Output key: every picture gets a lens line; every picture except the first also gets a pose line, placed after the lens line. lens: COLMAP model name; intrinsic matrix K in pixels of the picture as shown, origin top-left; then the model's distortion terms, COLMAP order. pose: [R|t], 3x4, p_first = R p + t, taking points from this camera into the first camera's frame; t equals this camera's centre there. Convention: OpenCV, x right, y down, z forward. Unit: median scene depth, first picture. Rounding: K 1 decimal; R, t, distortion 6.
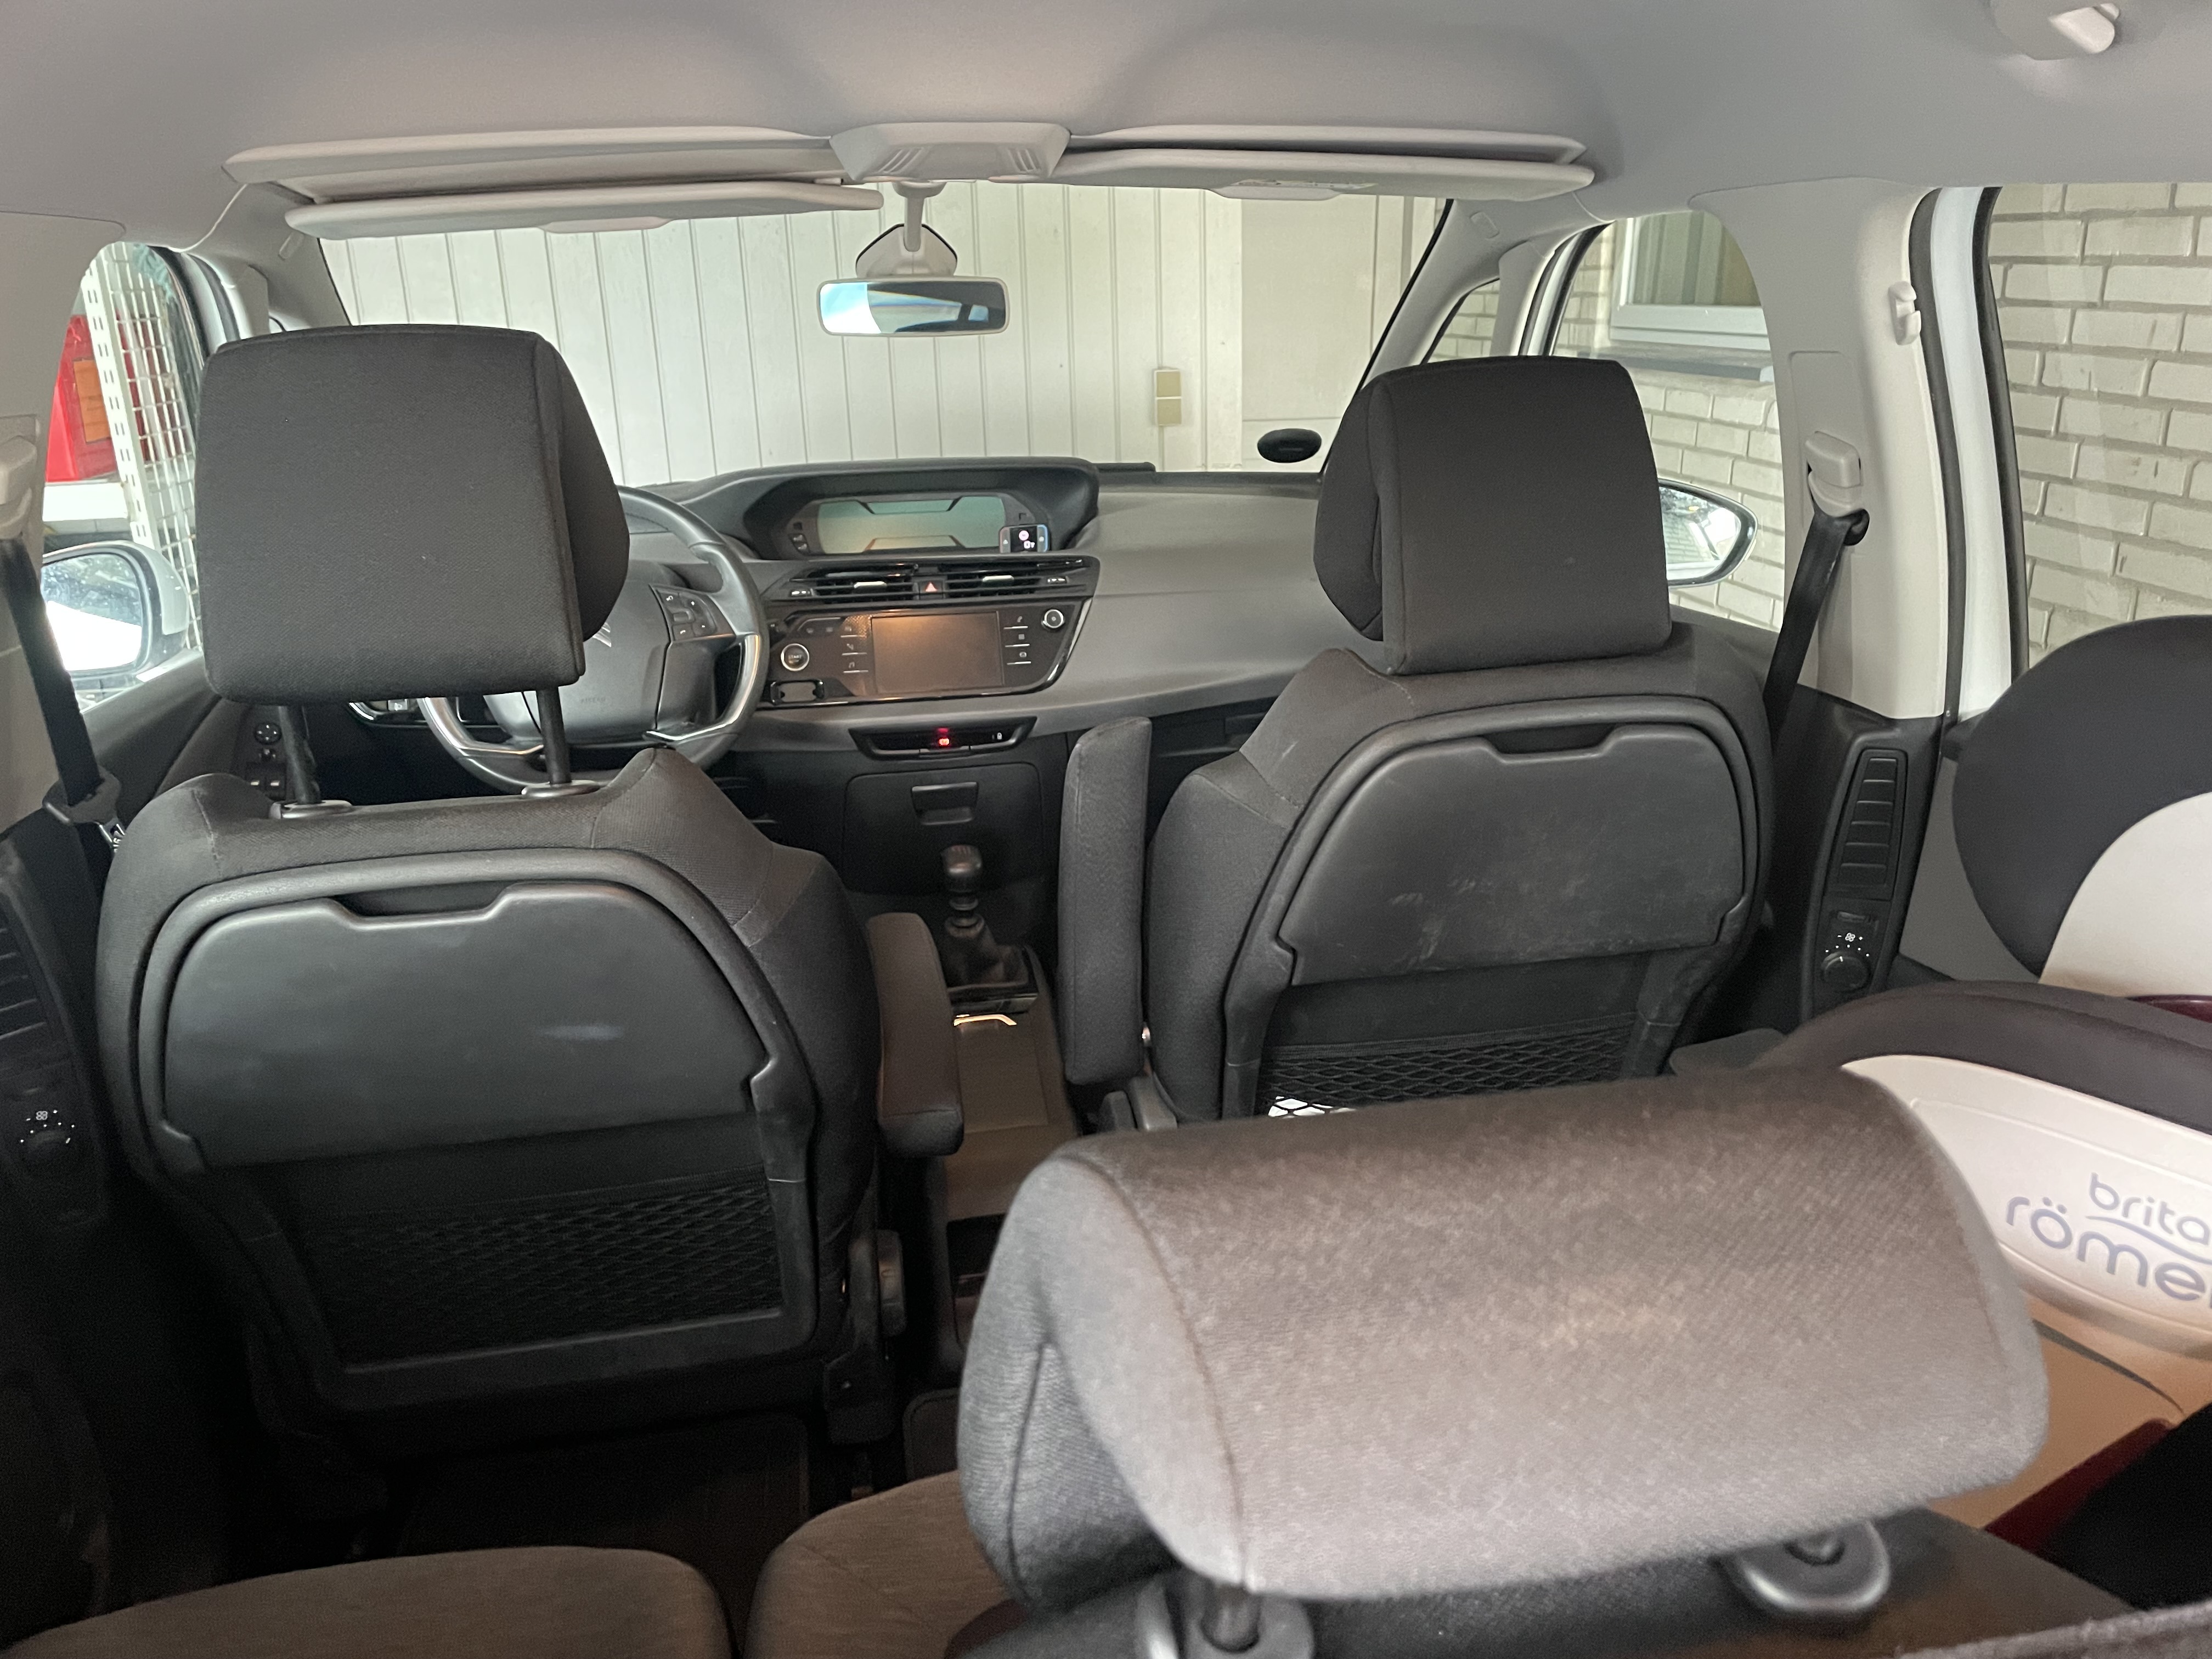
lens RADIAL K [[1666.9, 0, 1106.0], [0, 1666.9, 829.5], [0, 0, 1]] dist [0.029539, -0.000655]
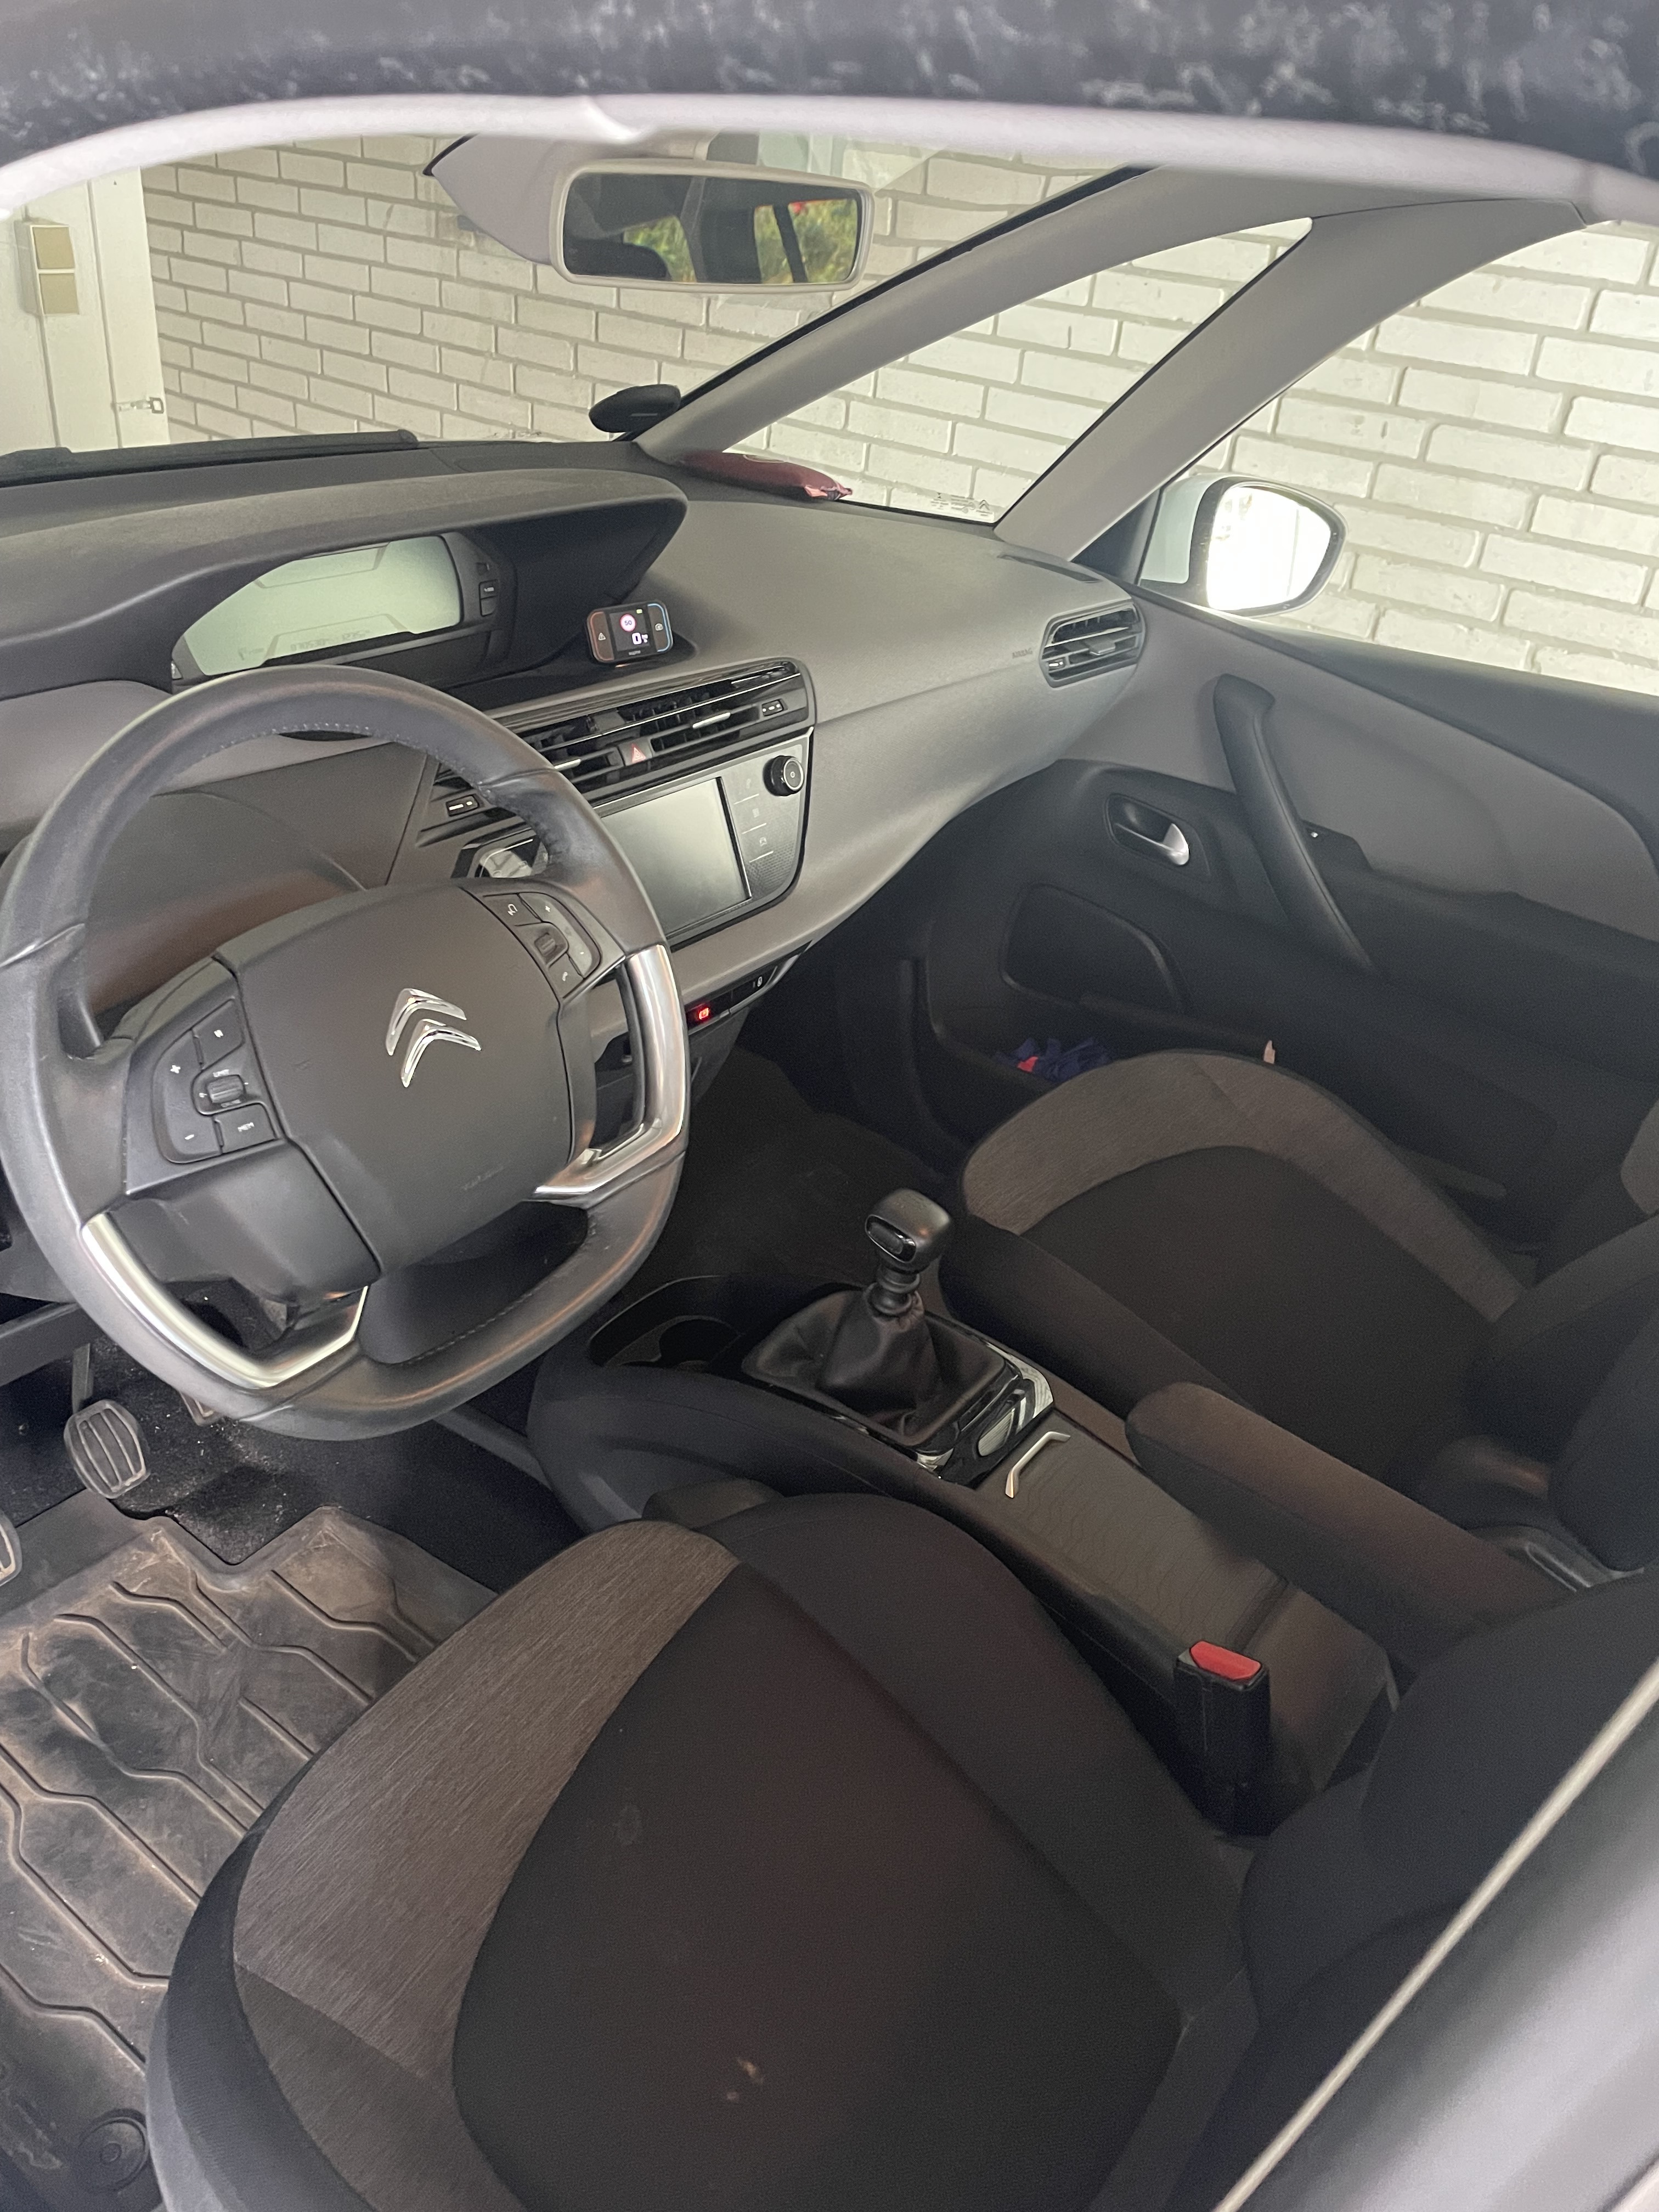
lens RADIAL K [[1666.9, 0, 829.5], [0, 1666.9, 1106.0], [0, 0, 1]] dist [0.029539, -0.000655]
pose [[0.732063, -0.277016, 0.622372, -0.365048], [0.120371, 0.951814, 0.282064, -0.150990], [-0.670519, -0.131573, 0.730132, 0.430936]]
